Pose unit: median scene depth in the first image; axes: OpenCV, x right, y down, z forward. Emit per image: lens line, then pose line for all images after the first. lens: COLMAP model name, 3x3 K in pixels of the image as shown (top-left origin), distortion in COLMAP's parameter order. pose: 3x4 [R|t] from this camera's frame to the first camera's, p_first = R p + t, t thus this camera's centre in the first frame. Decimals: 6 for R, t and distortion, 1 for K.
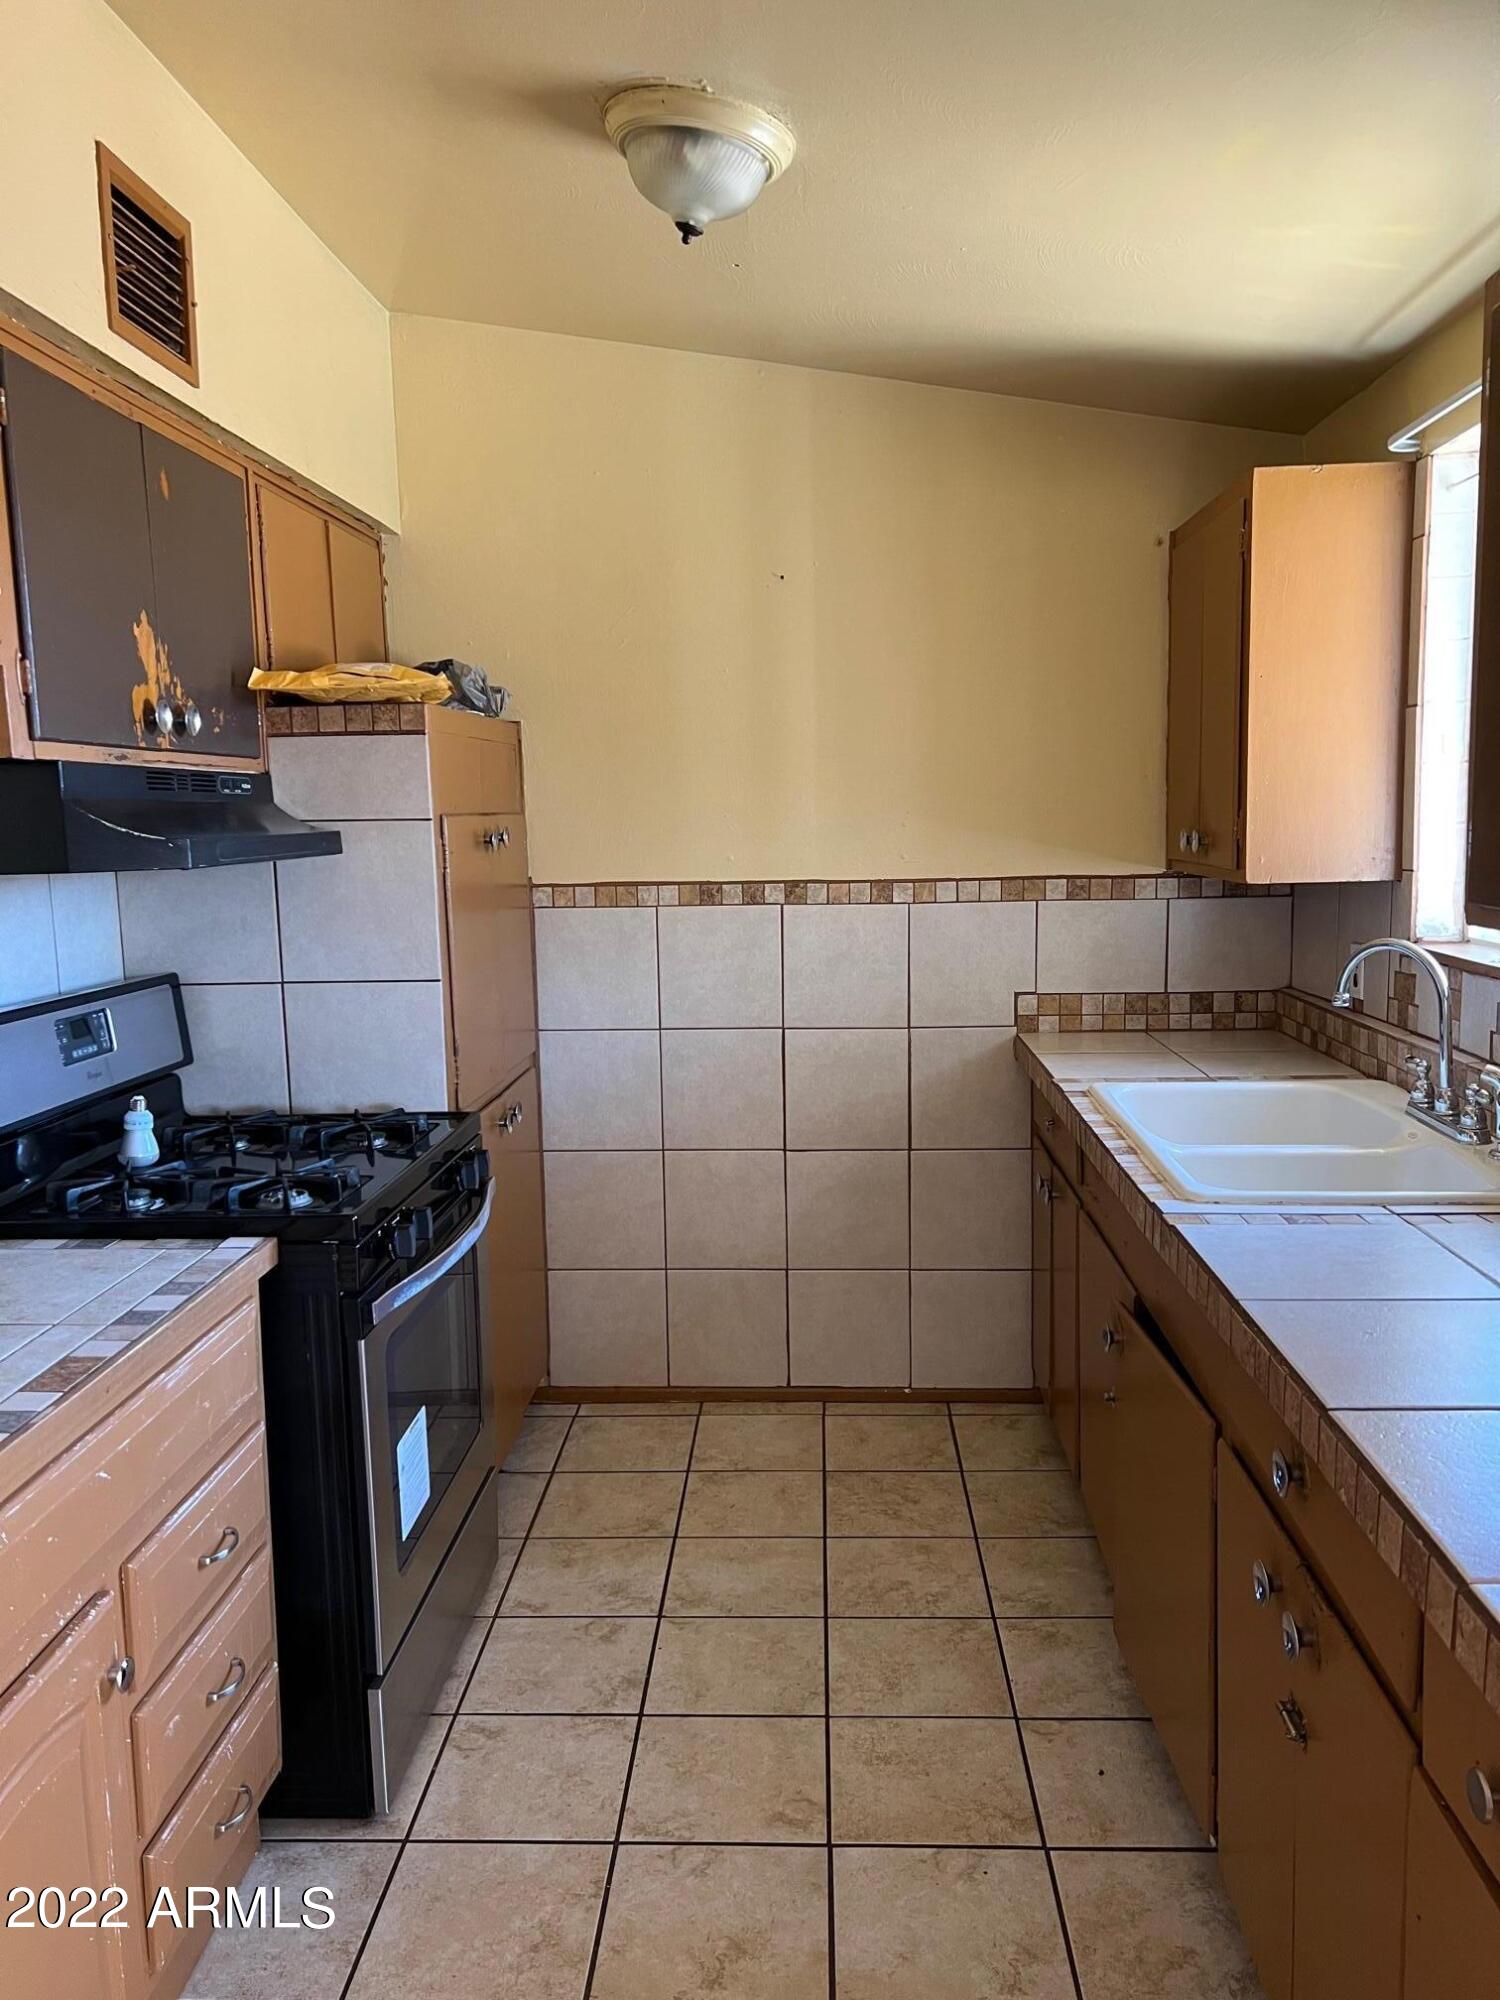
lens RADIAL K [[1486.6, 0, 761.8], [0, 1486.6, 994.9], [0, 0, 1]] dist [0.043370, -0.057821]
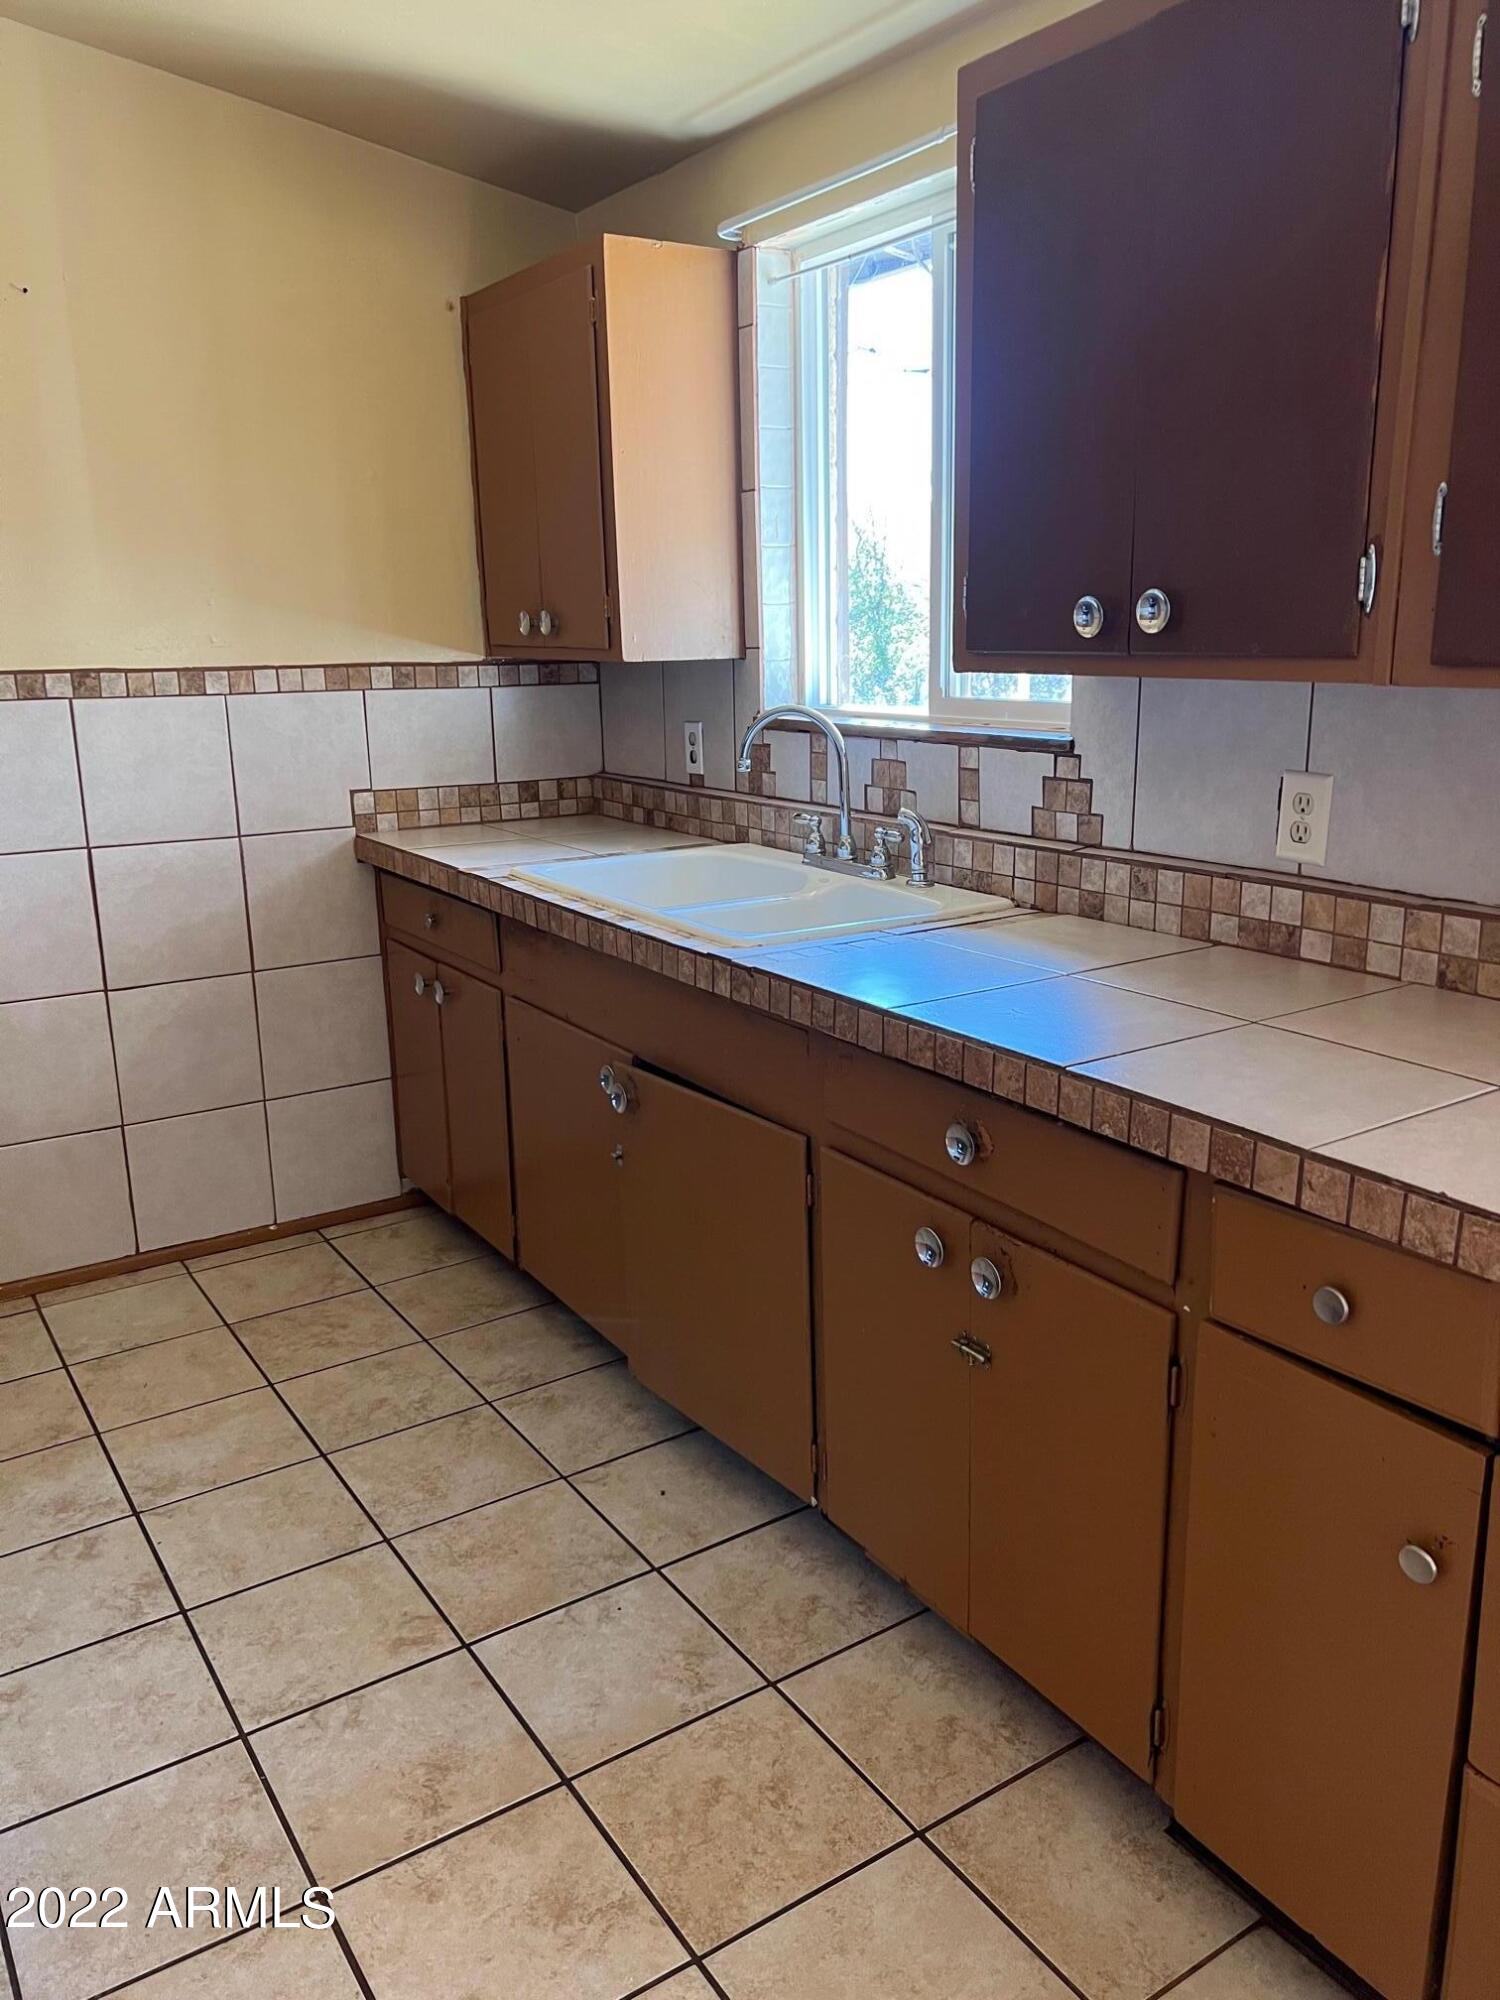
lens RADIAL K [[1486.6, 0, 760.8], [0, 1486.6, 1006.3], [0, 0, 1]] dist [0.043370, -0.057821]
pose [[0.806898, -0.135809, 0.574867, -0.231654], [0.067747, 0.988066, 0.138333, 0.025747], [-0.586793, -0.072675, 0.806469, 0.099608]]
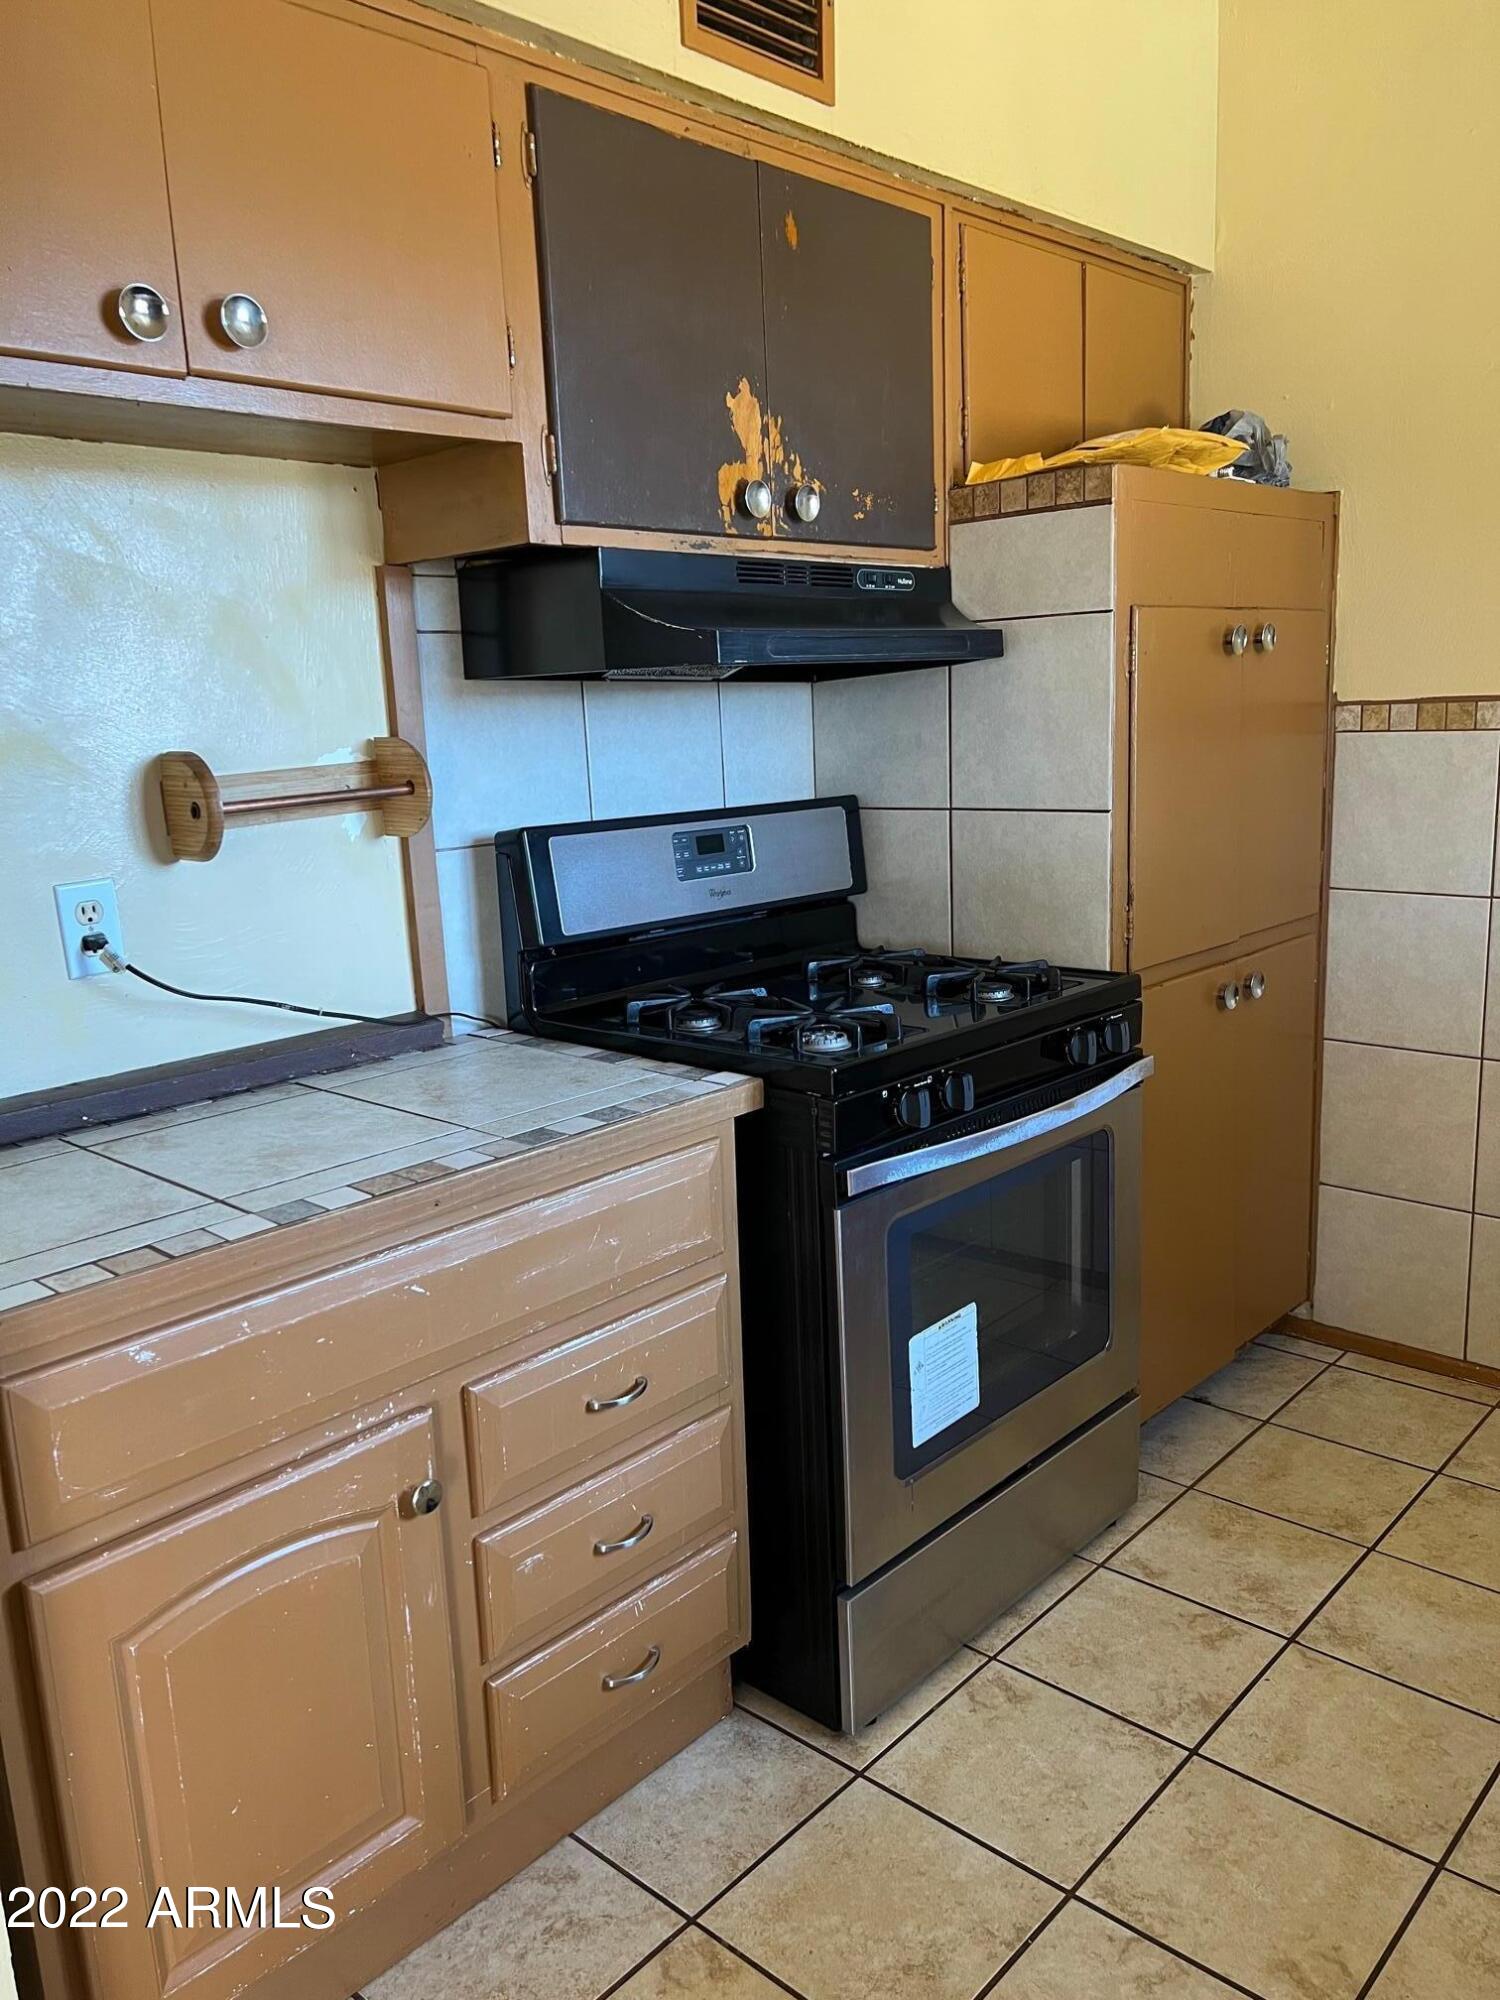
lens RADIAL K [[1486.6, 0, 760.8], [0, 1486.6, 1008.9], [0, 0, 1]] dist [0.043370, -0.057821]
pose [[0.764099, 0.113966, -0.634952, 0.174731], [-0.050690, 0.991835, 0.117022, 0.012449], [0.643104, -0.057231, 0.763637, 0.241141]]
